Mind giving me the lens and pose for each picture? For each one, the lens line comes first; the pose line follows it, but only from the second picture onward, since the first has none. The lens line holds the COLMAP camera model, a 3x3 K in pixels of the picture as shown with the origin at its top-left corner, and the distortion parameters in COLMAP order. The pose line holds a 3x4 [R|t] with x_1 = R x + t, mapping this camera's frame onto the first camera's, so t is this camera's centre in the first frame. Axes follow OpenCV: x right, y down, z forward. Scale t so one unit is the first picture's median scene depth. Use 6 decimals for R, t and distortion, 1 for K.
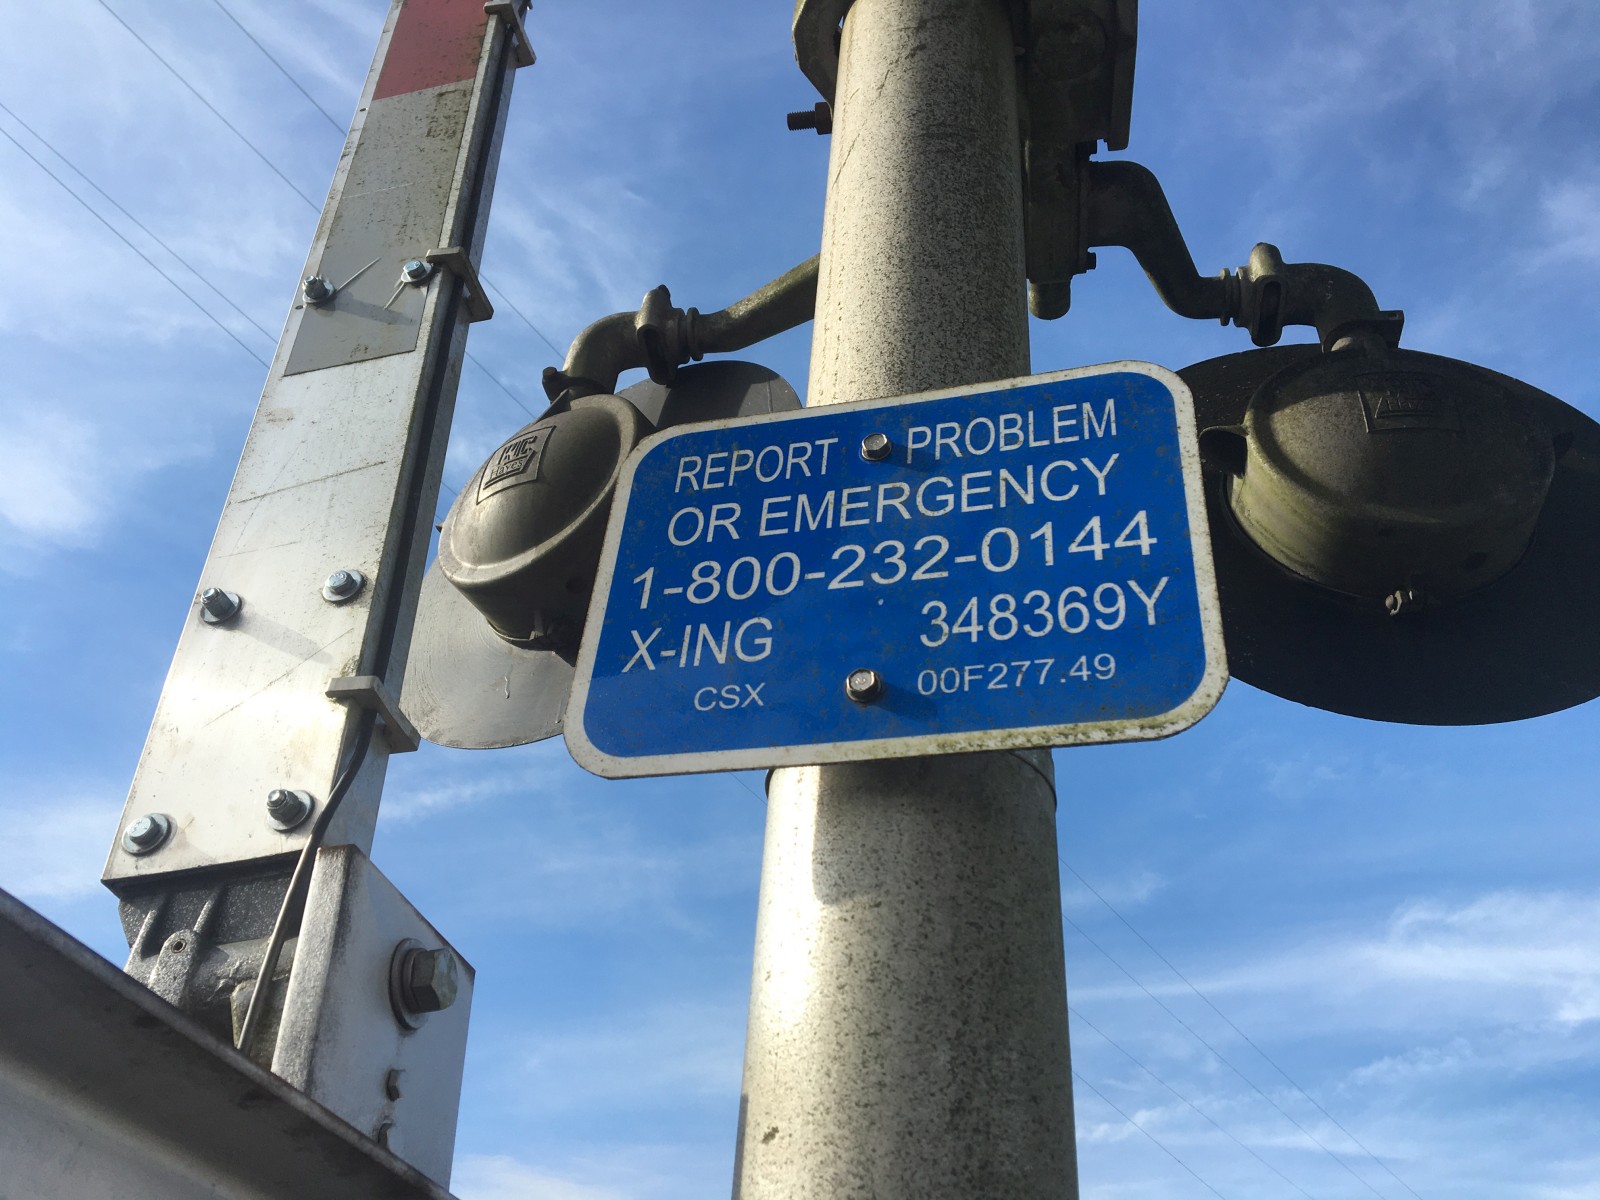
lens RADIAL K [[1339.1, 0, 768.7], [0, 1339.1, 603.8], [0, 0, 1]] dist [0.080848, -0.106963]
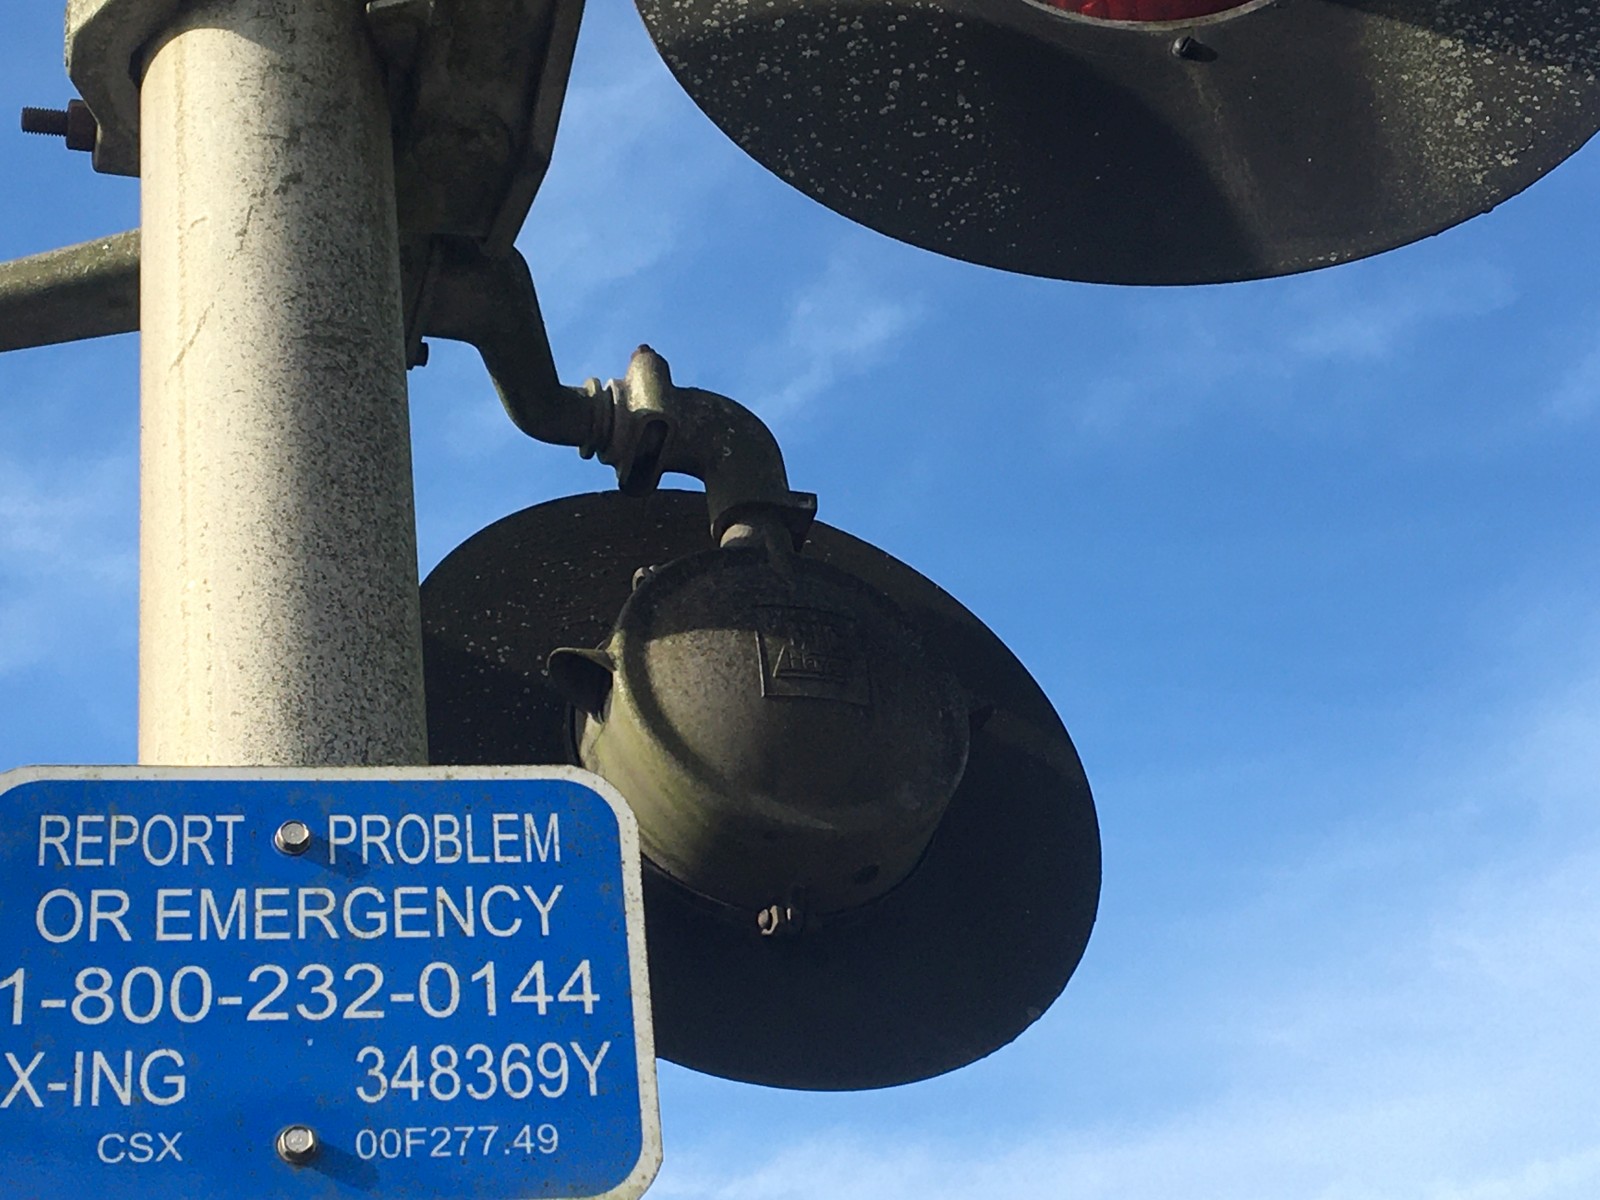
lens RADIAL K [[3151.1, 0, 748.1], [0, 3151.1, 605.2], [0, 0, 1]] dist [0.117111, 0.000000]
pose [[0.891947, 0.095582, 0.441921, -0.591151], [-0.115211, 0.993183, 0.017722, -0.346161], [-0.437215, -0.066721, 0.896879, -0.973717]]
